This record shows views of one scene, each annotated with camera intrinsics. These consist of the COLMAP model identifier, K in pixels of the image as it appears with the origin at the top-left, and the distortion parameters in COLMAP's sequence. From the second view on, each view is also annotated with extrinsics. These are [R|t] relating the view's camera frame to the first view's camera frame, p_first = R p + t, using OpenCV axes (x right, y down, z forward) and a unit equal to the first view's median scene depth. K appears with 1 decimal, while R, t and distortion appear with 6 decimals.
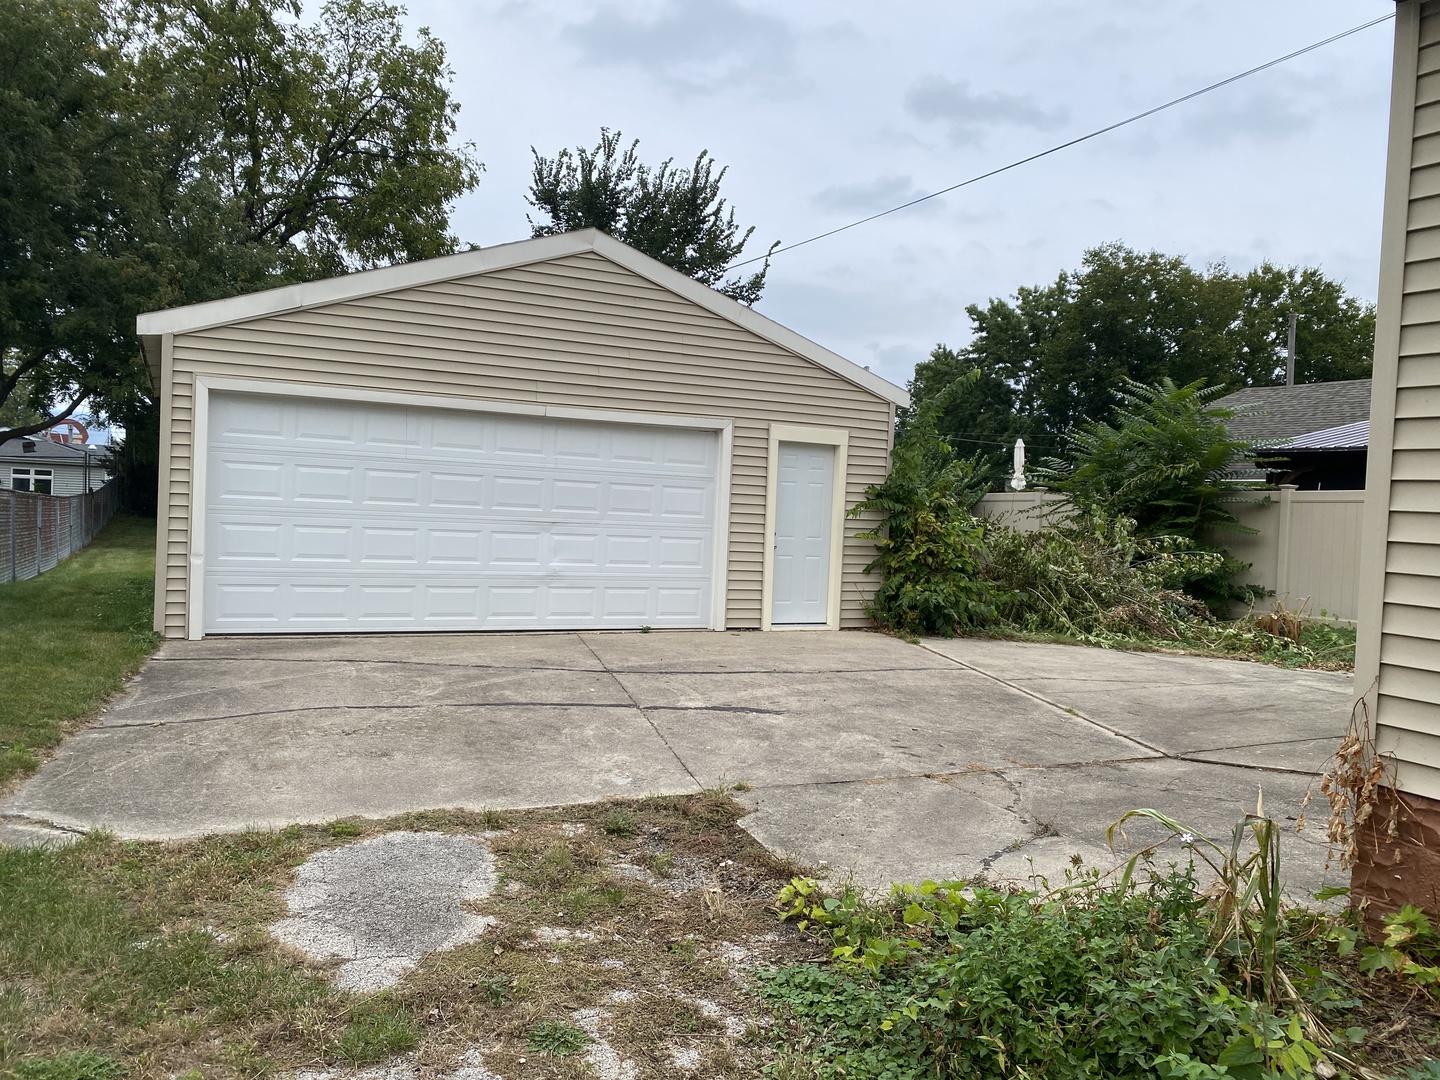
lens RADIAL K [[1109.6, 0, 728.1], [0, 1109.6, 537.7], [0, 0, 1]] dist [0.037482, -0.007512]
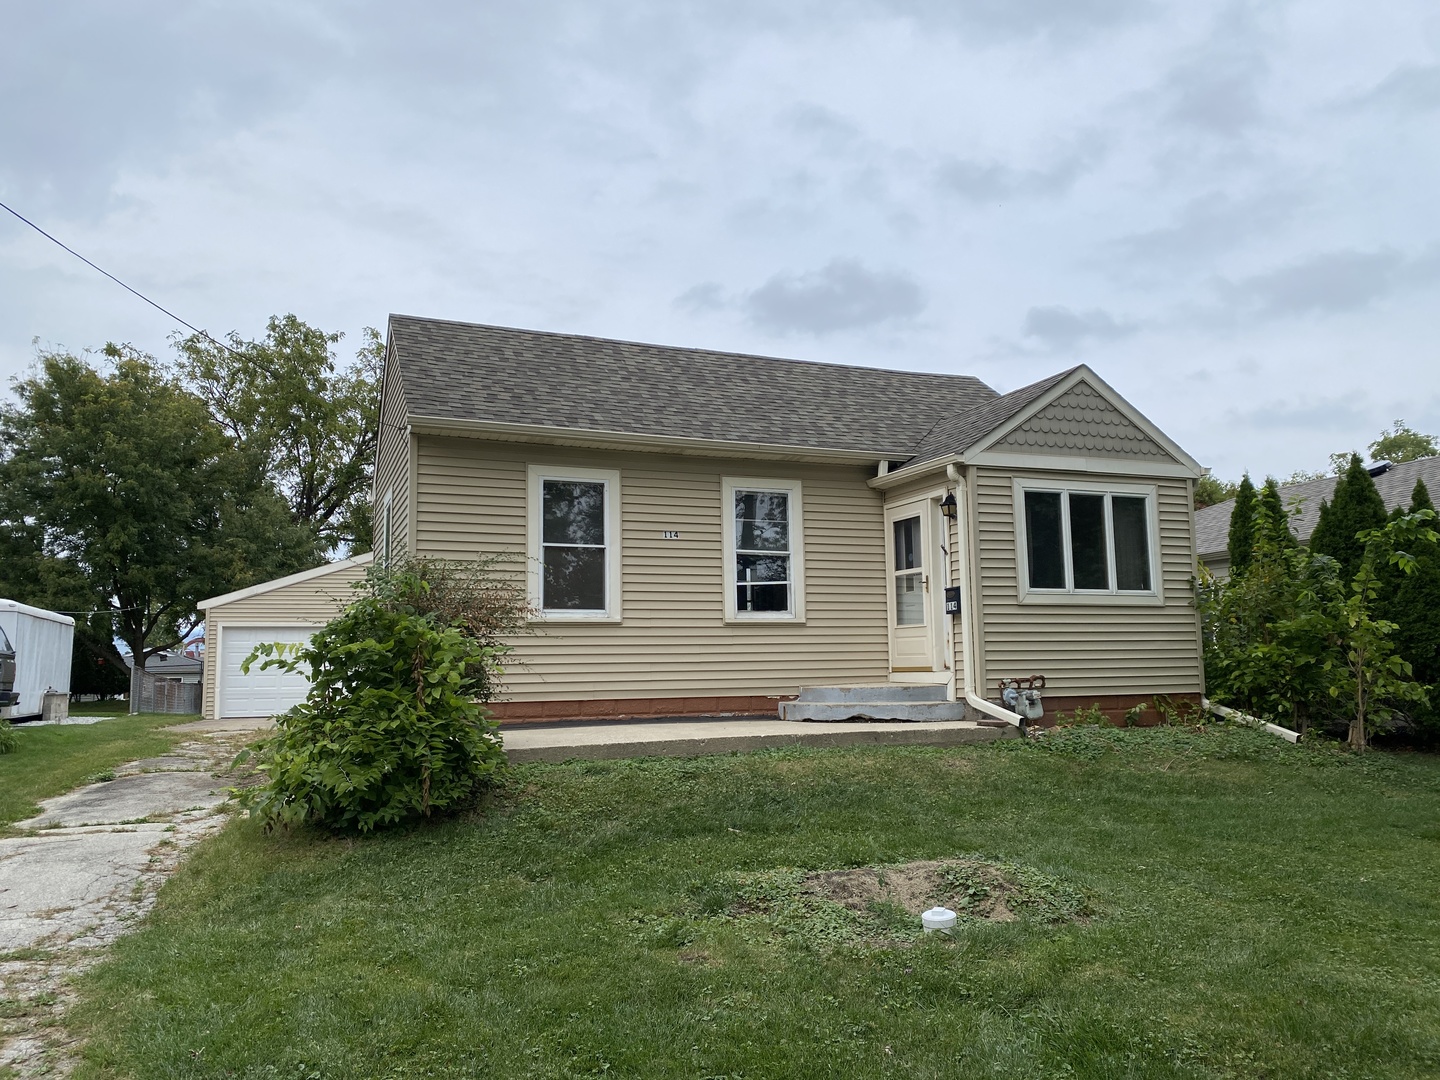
lens RADIAL K [[1109.6, 0, 728.1], [0, 1109.6, 537.7], [0, 0, 1]] dist [0.037482, -0.007512]
pose [[0.992347, -0.087627, -0.086997, 0.962707], [0.073325, 0.985063, -0.155801, 0.159864], [0.099350, 0.148230, 0.983950, -1.508107]]
